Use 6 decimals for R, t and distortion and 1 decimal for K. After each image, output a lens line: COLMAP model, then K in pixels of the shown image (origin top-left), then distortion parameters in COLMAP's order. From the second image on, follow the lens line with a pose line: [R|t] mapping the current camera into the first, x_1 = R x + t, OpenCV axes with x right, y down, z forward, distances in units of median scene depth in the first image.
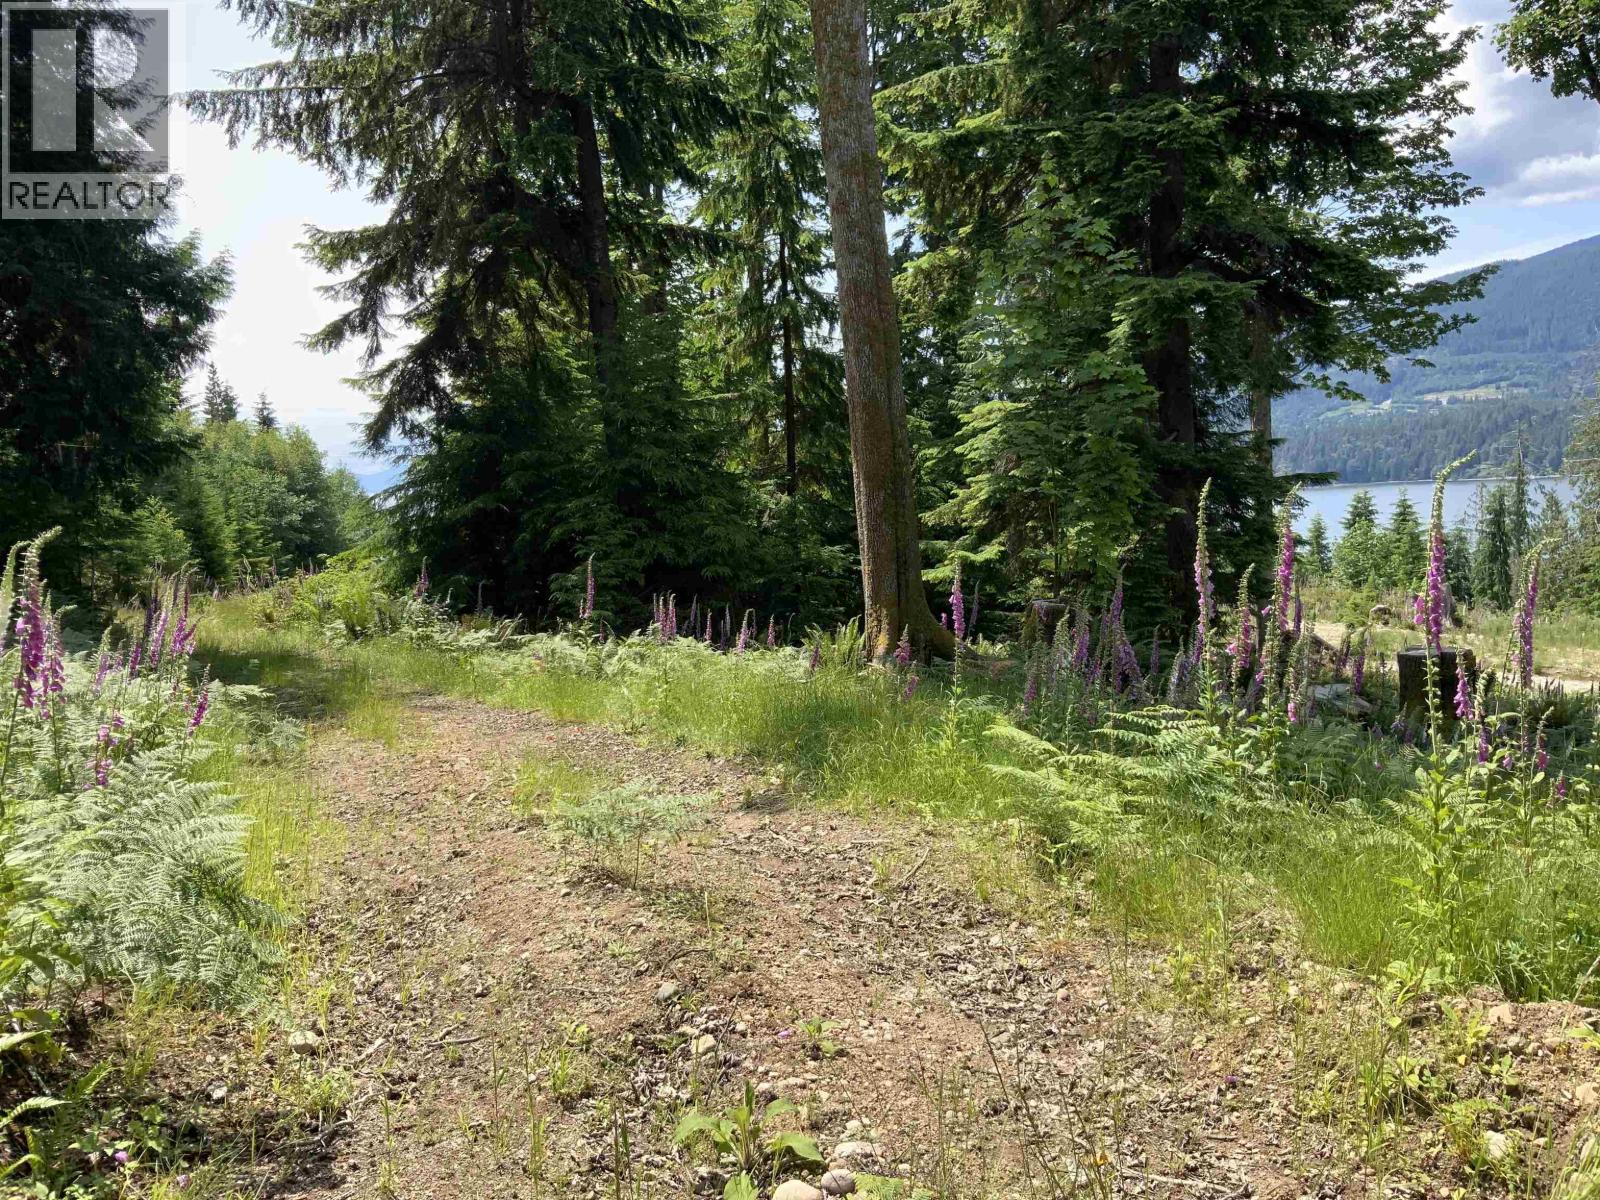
lens RADIAL K [[1405.6, 0, 801.5], [0, 1405.6, 533.7], [0, 0, 1]] dist [0.276234, -0.919846]
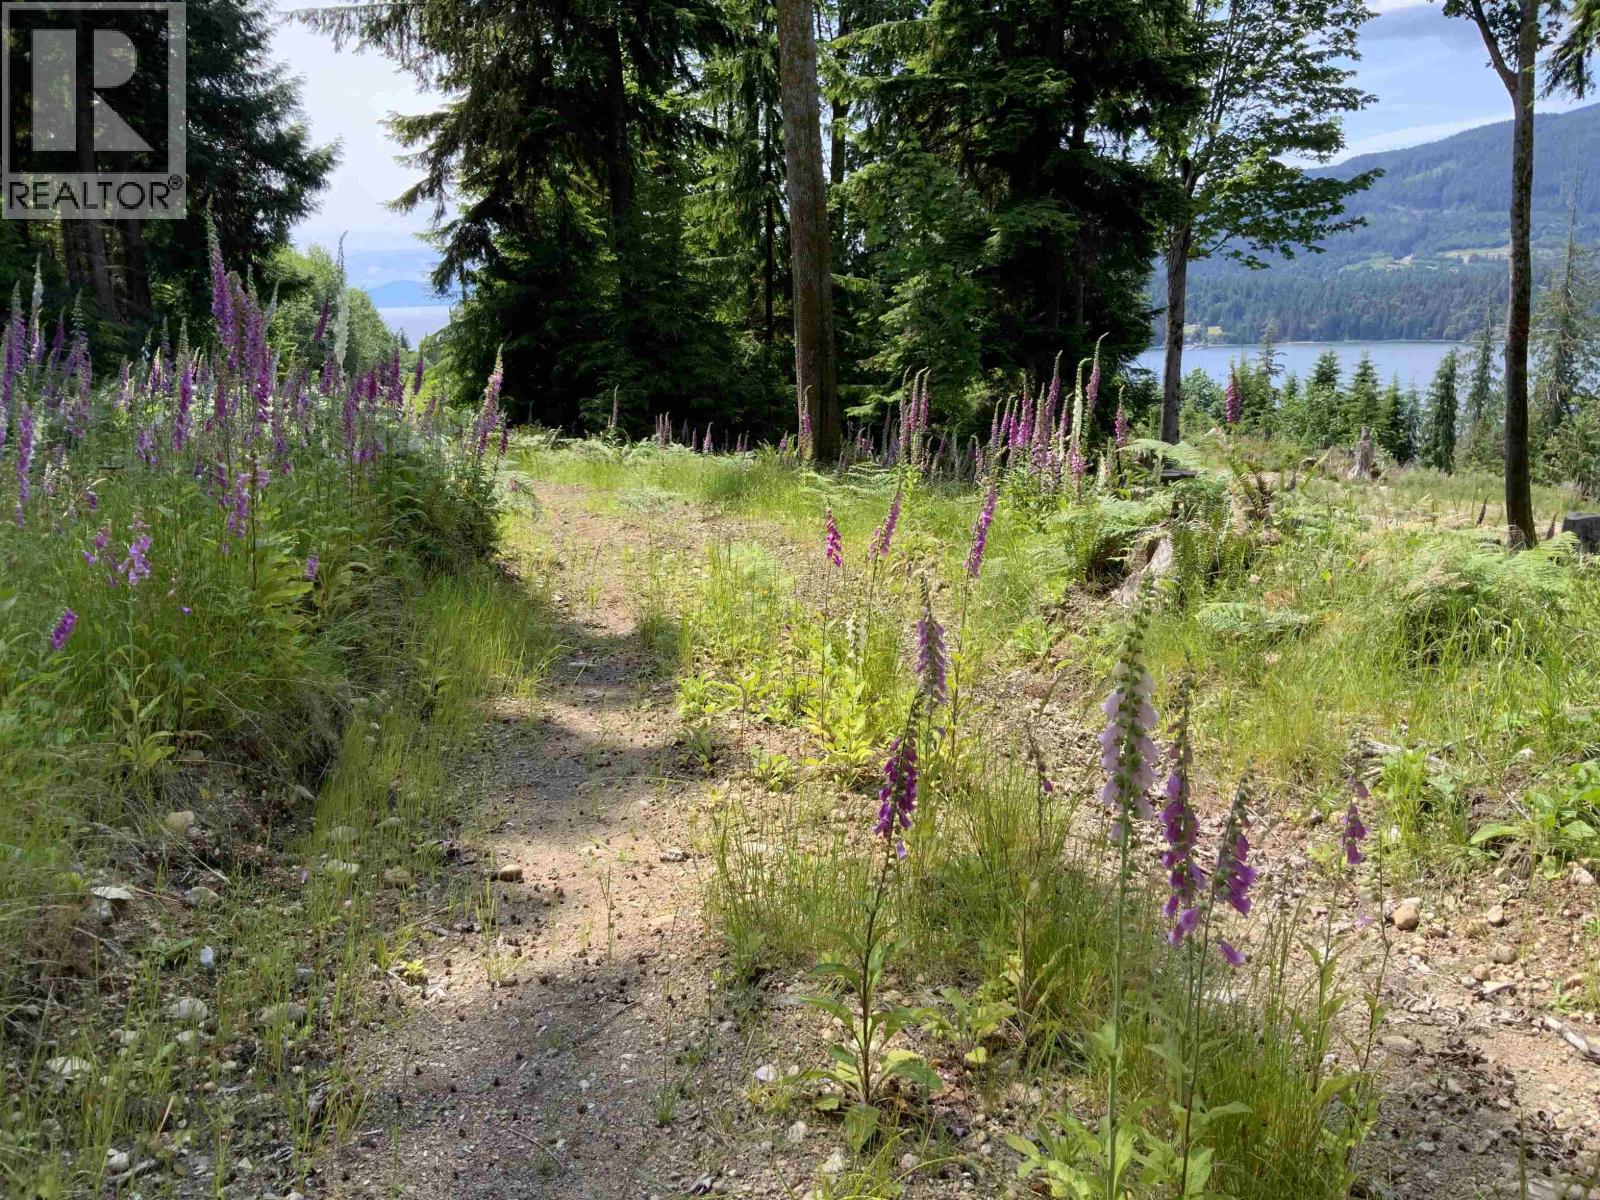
lens RADIAL K [[1320.7, 0, 808.5], [0, 1320.7, 598.0], [0, 0, 1]] dist [0.084902, -0.201750]
pose [[0.999117, 0.039533, 0.014248, 0.023025], [-0.041370, 0.984839, 0.168466, -0.004434], [-0.007372, -0.168907, 0.985604, -0.219667]]
